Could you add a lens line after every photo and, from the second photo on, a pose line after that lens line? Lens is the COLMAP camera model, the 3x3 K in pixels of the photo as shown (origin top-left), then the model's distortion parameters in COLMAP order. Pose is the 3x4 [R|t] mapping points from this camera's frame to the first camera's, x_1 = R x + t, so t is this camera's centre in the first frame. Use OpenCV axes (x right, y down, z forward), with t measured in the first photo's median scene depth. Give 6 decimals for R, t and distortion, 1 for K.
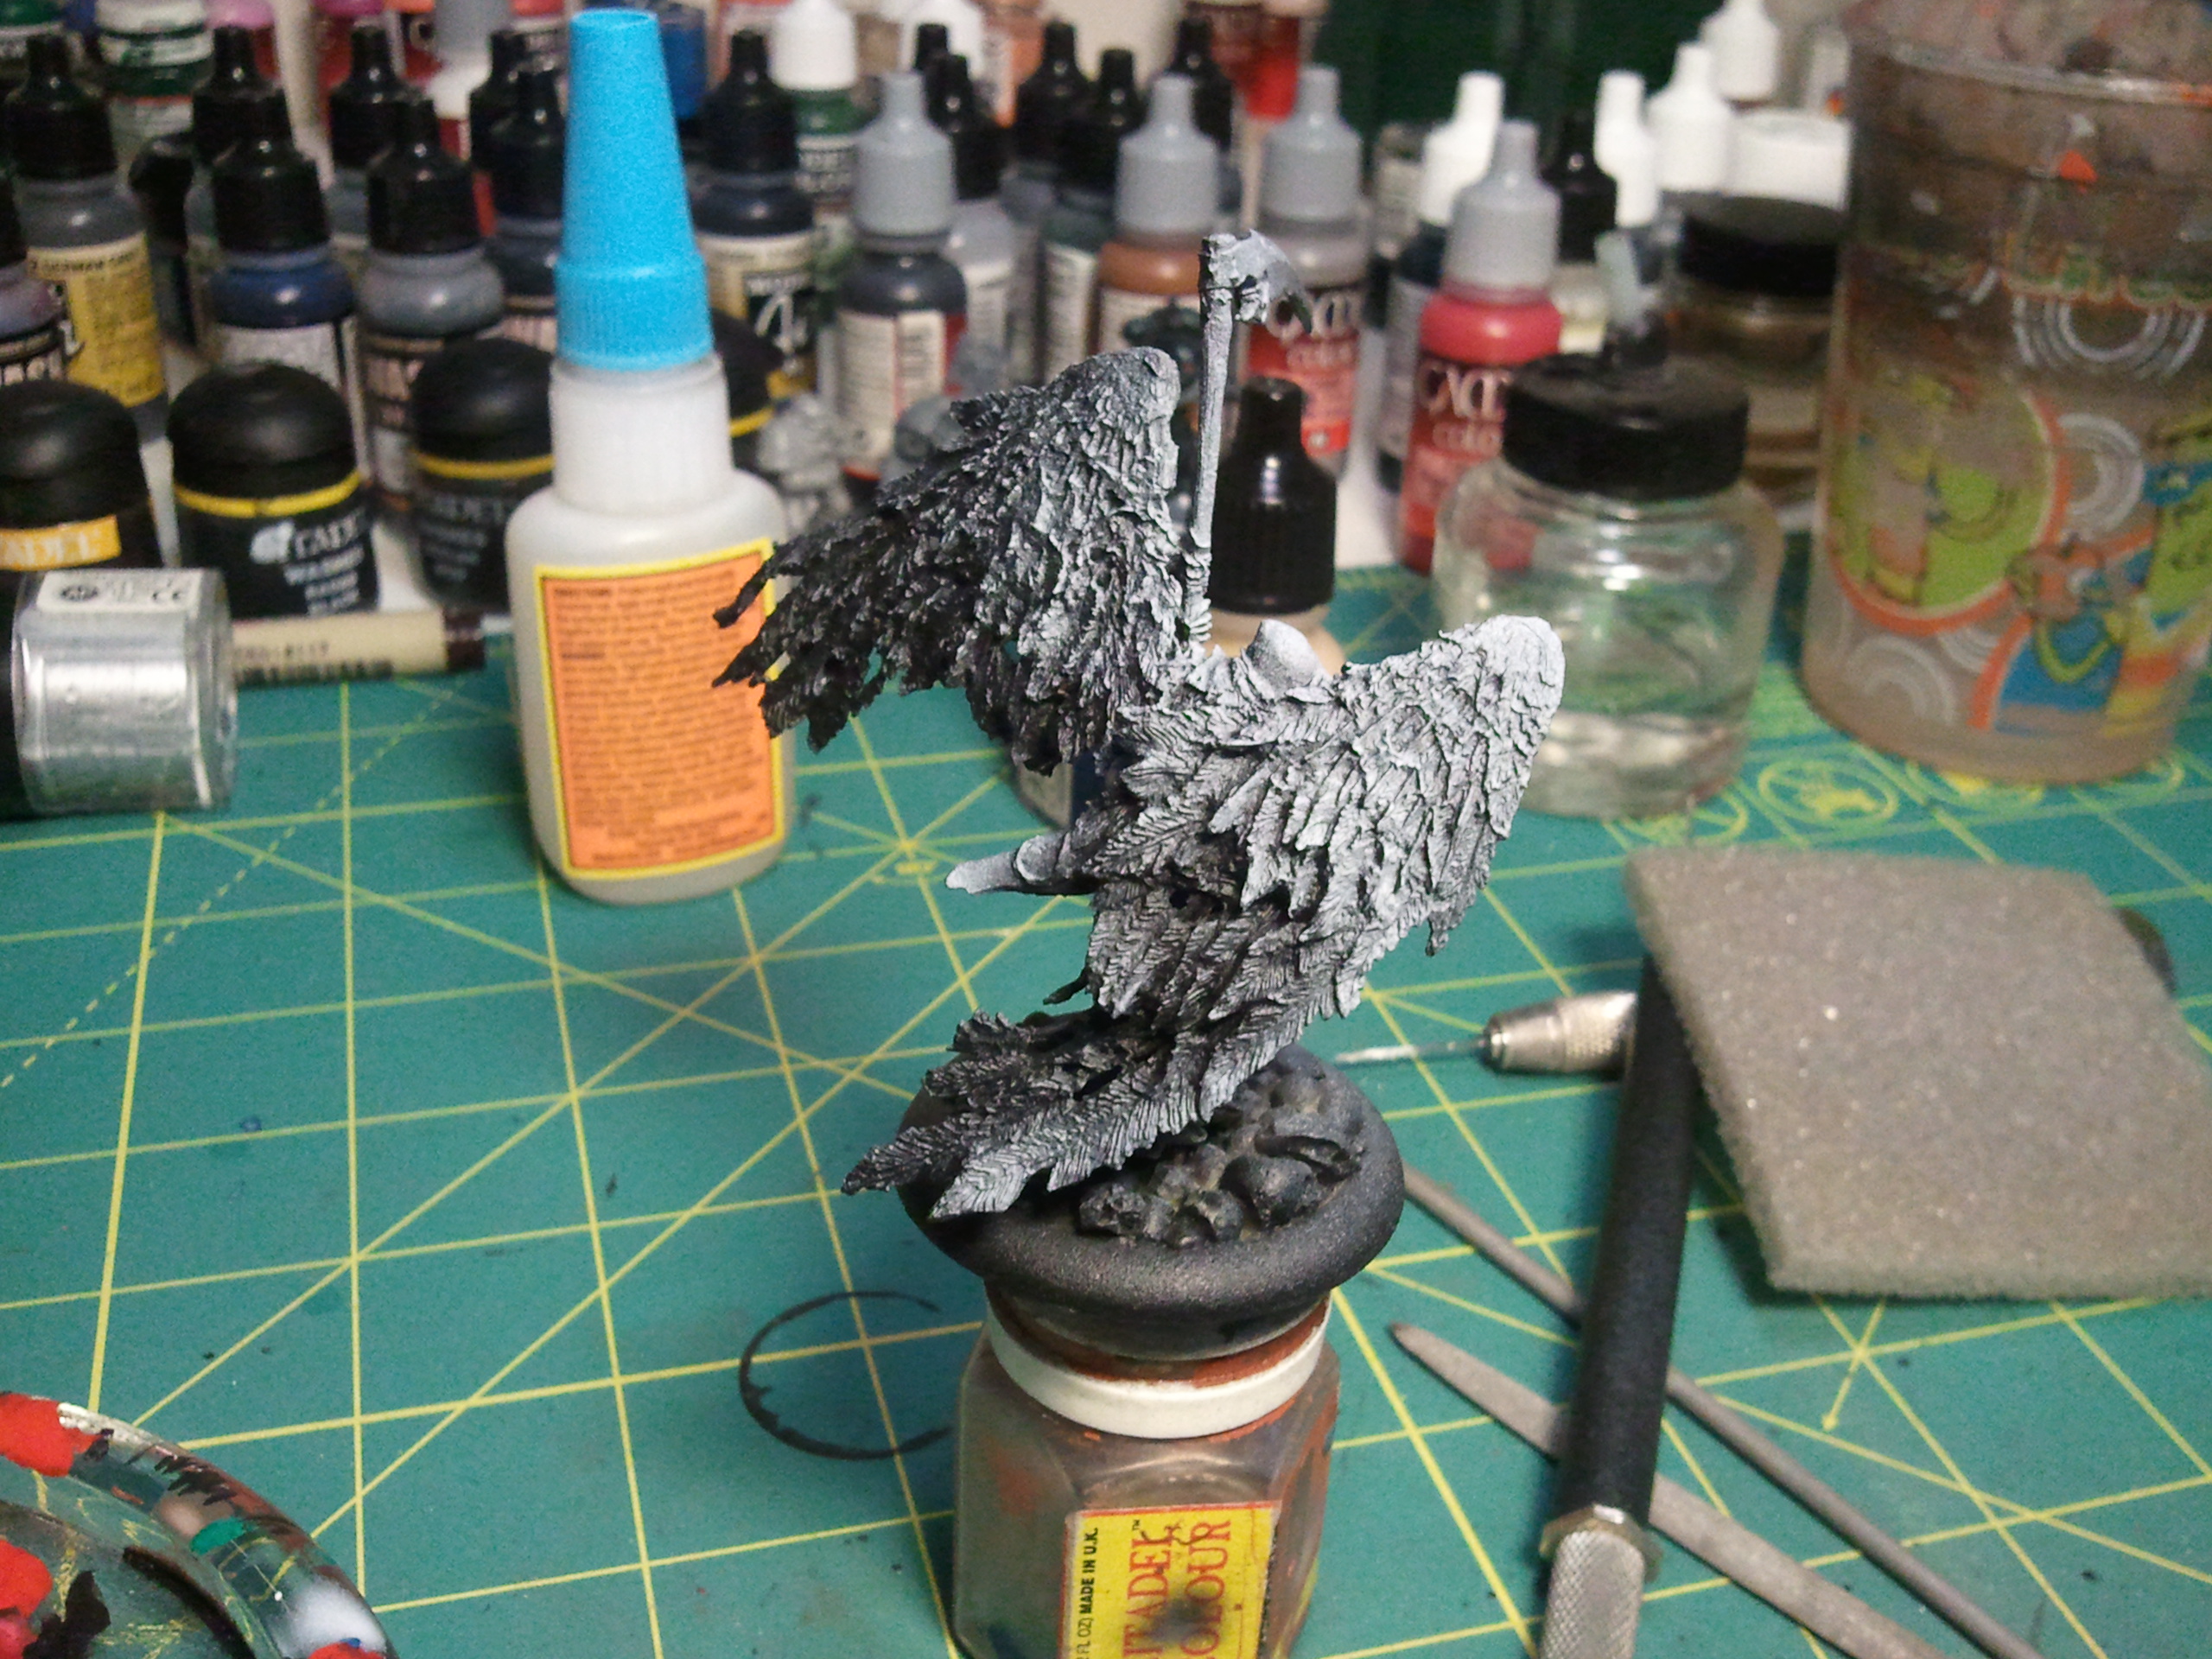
lens RADIAL K [[2441.1, 0, 1085.3], [0, 2441.1, 836.5], [0, 0, 1]] dist [0.036415, -0.271705]
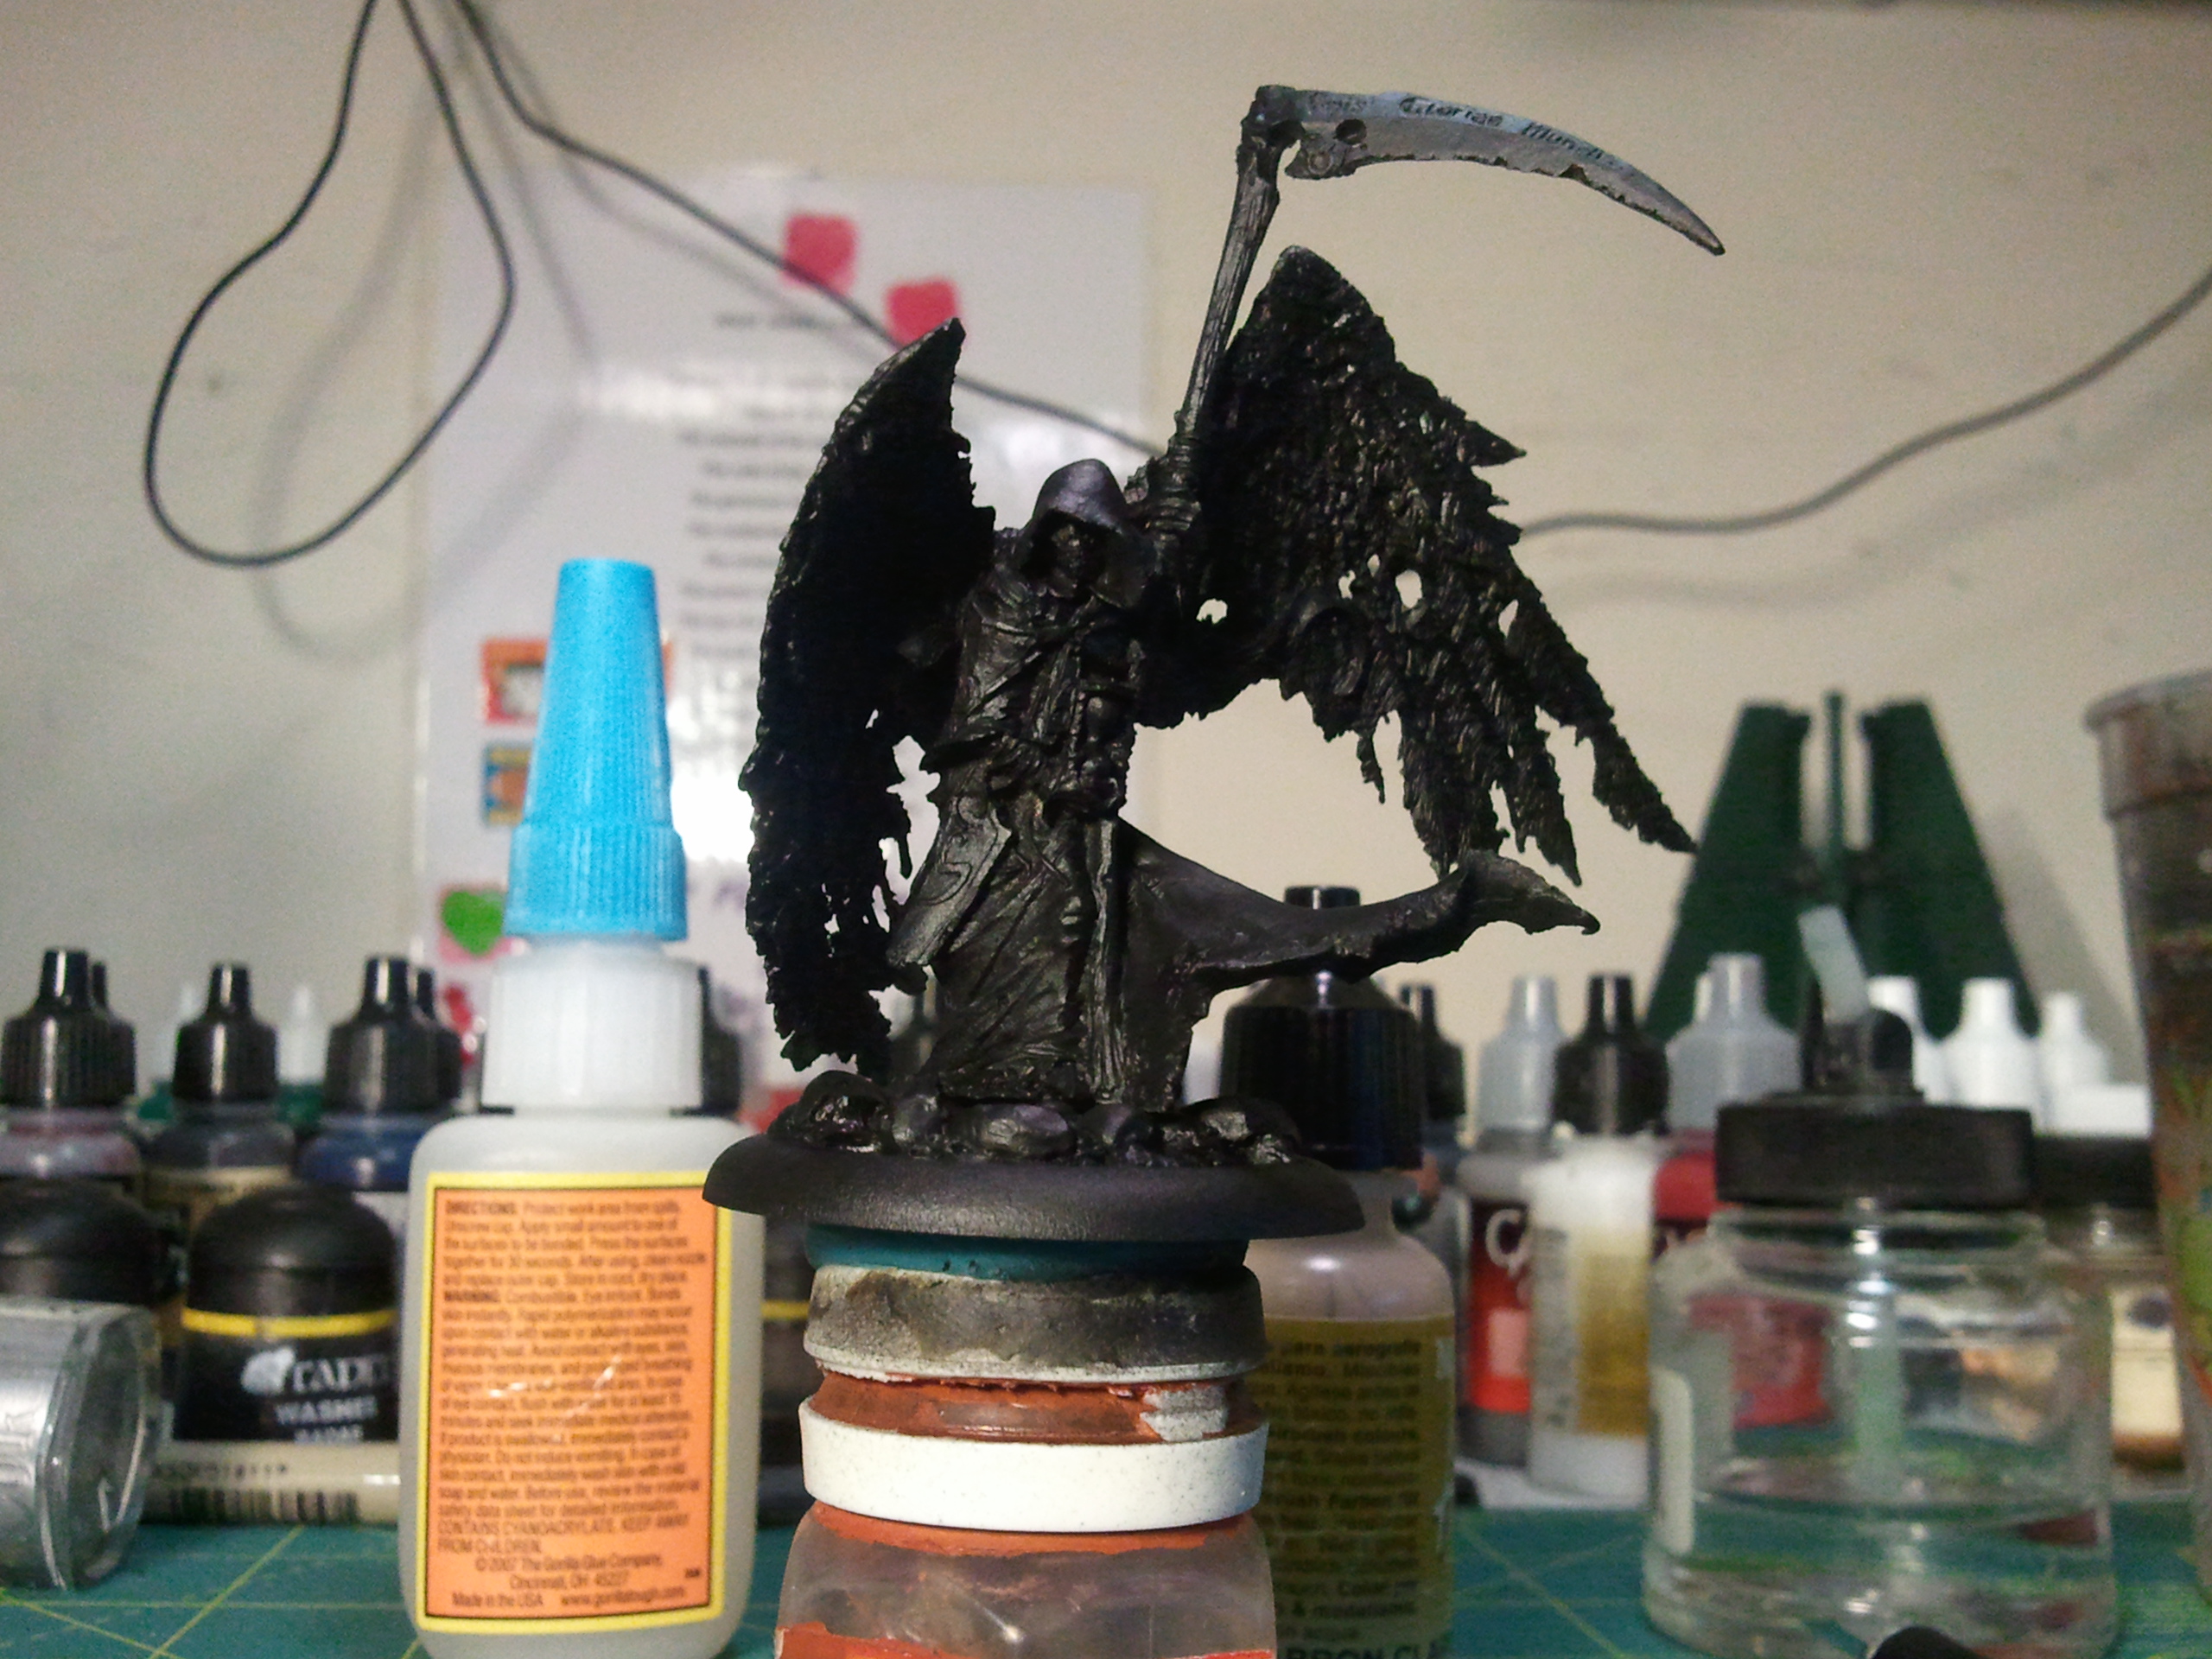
lens RADIAL K [[2433.4, 0, 1096.5], [0, 2433.4, 841.9], [0, 0, 1]] dist [0.026680, -0.265376]
pose [[0.986027, -0.021475, -0.165196, 0.117660], [-0.074335, 0.830733, -0.551685, 0.210764], [0.149081, 0.556256, 0.817529, 0.304528]]
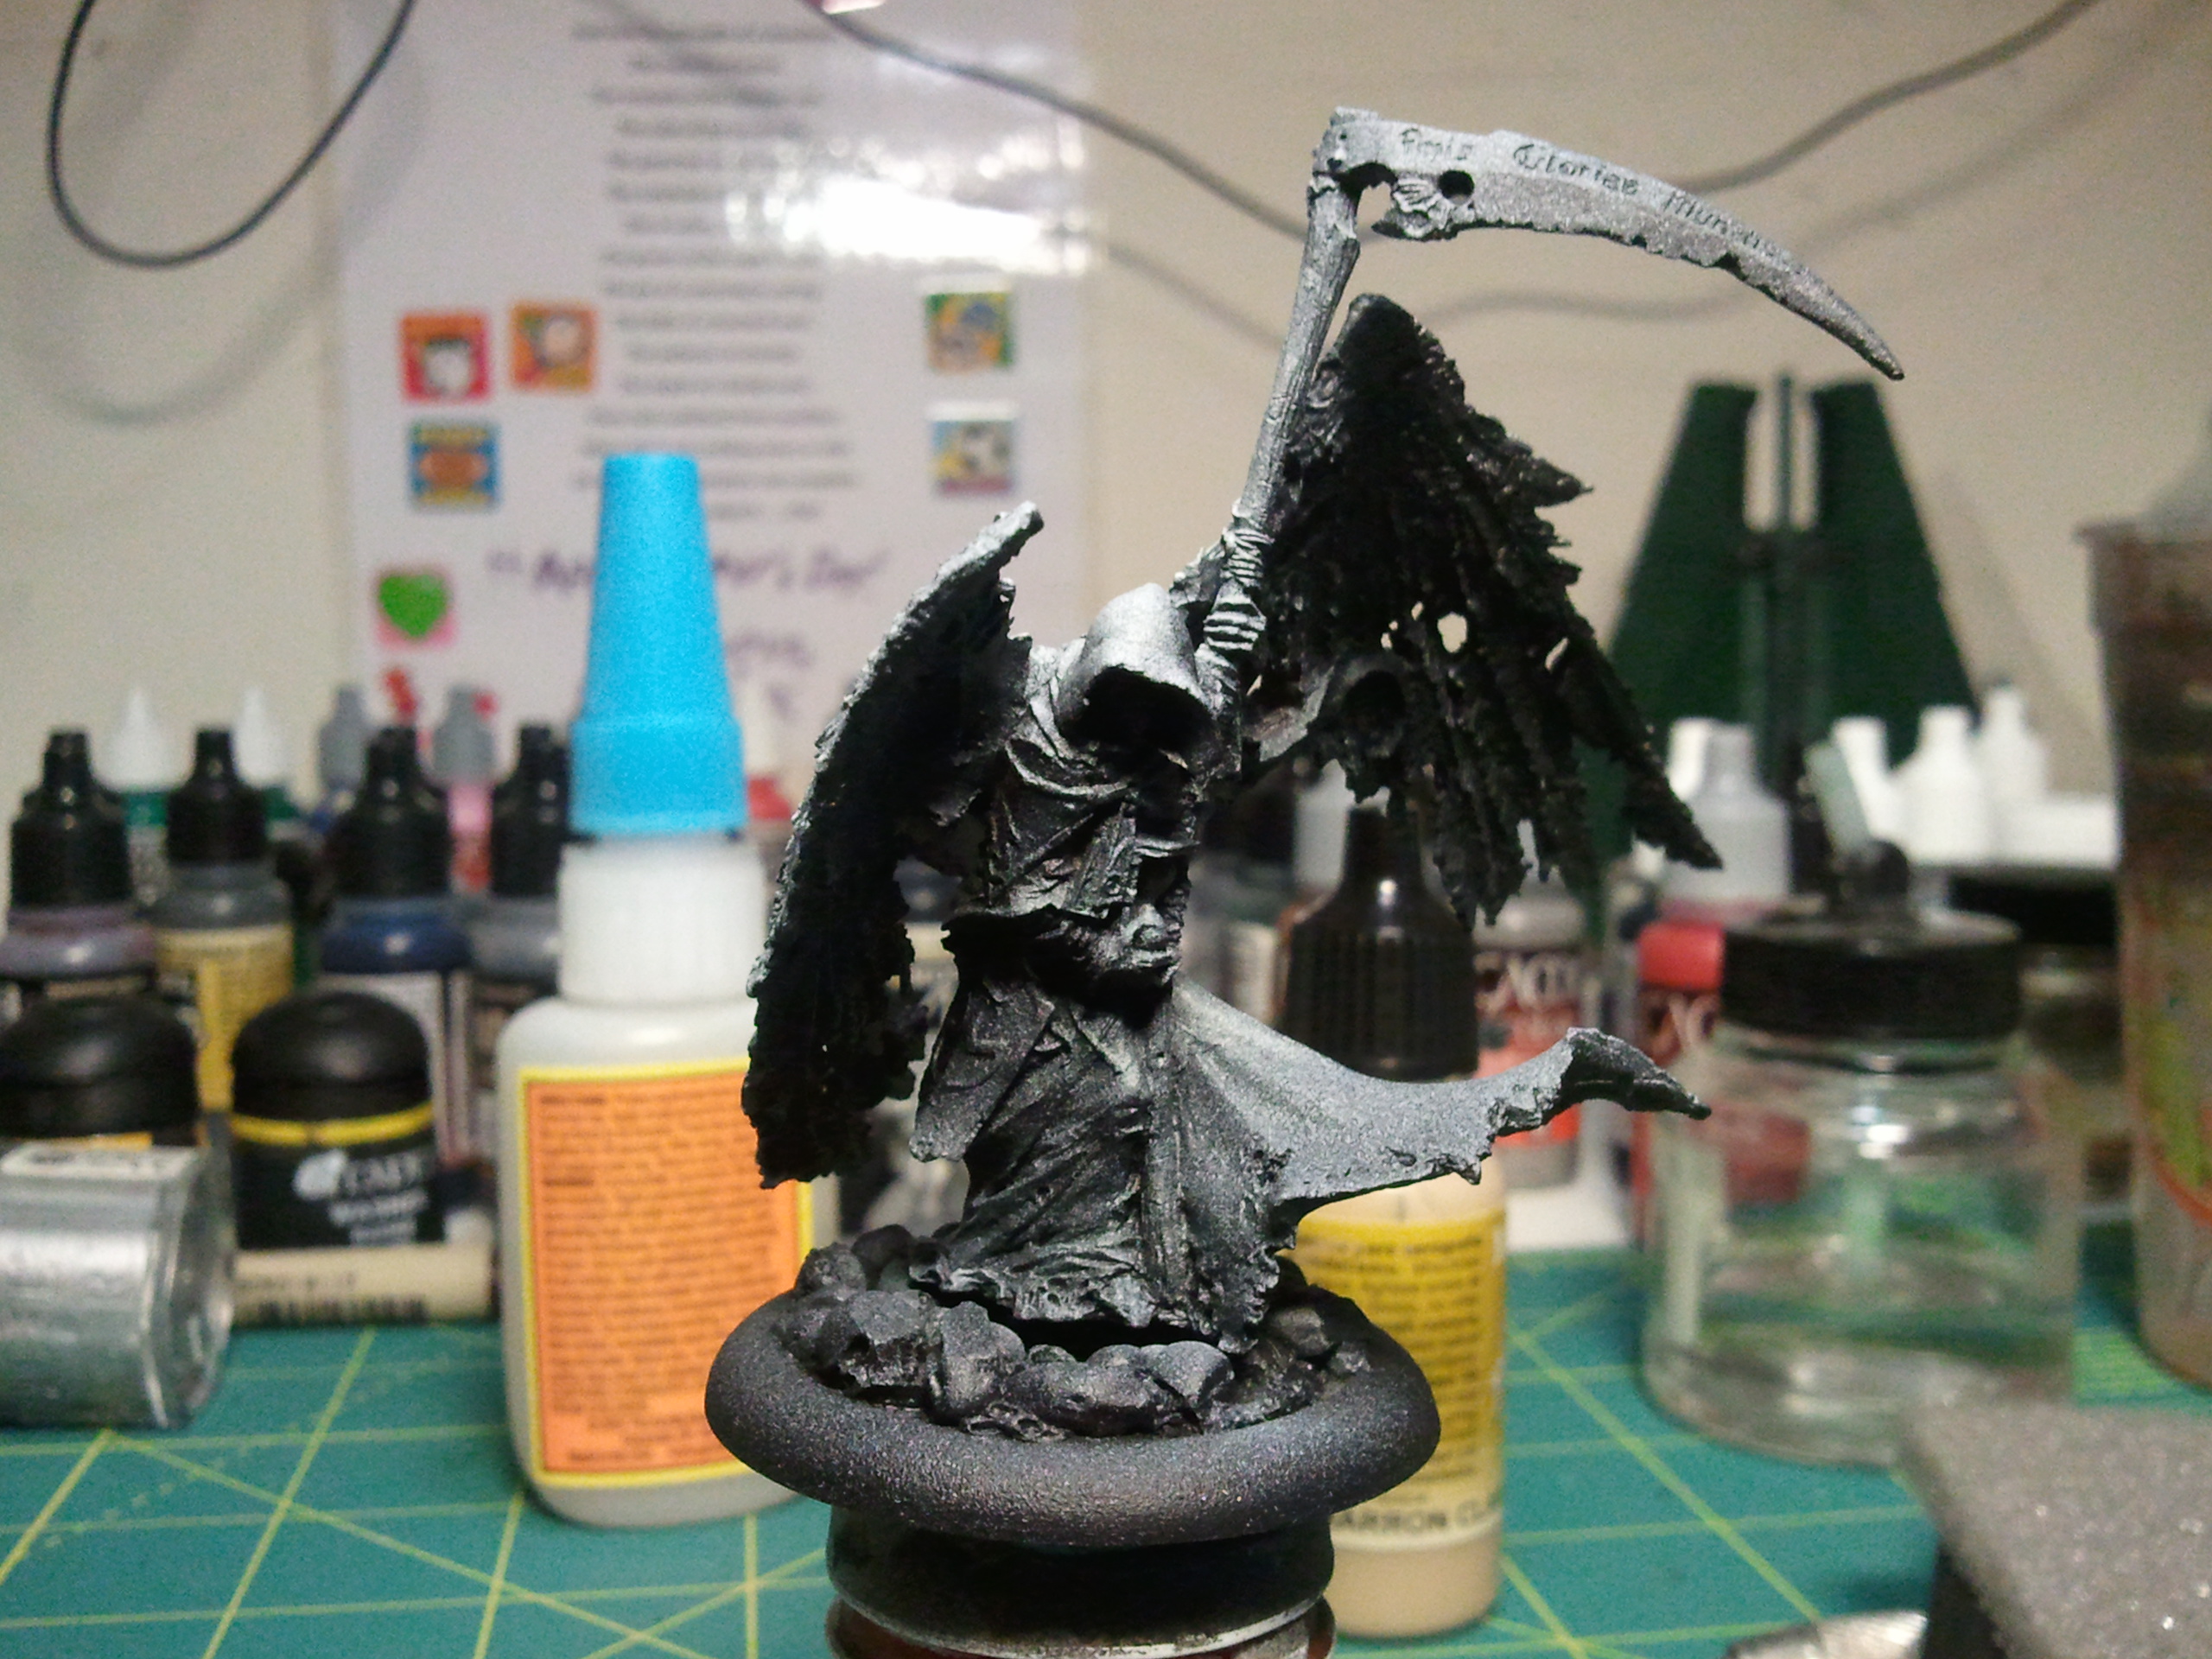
lens RADIAL K [[2441.1, 0, 1085.3], [0, 2441.1, 836.5], [0, 0, 1]] dist [0.036415, -0.271705]
pose [[0.991507, -0.018775, -0.128694, 0.072113], [-0.034313, 0.916703, -0.398094, 0.135780], [0.125448, 0.399129, 0.908273, 0.220827]]
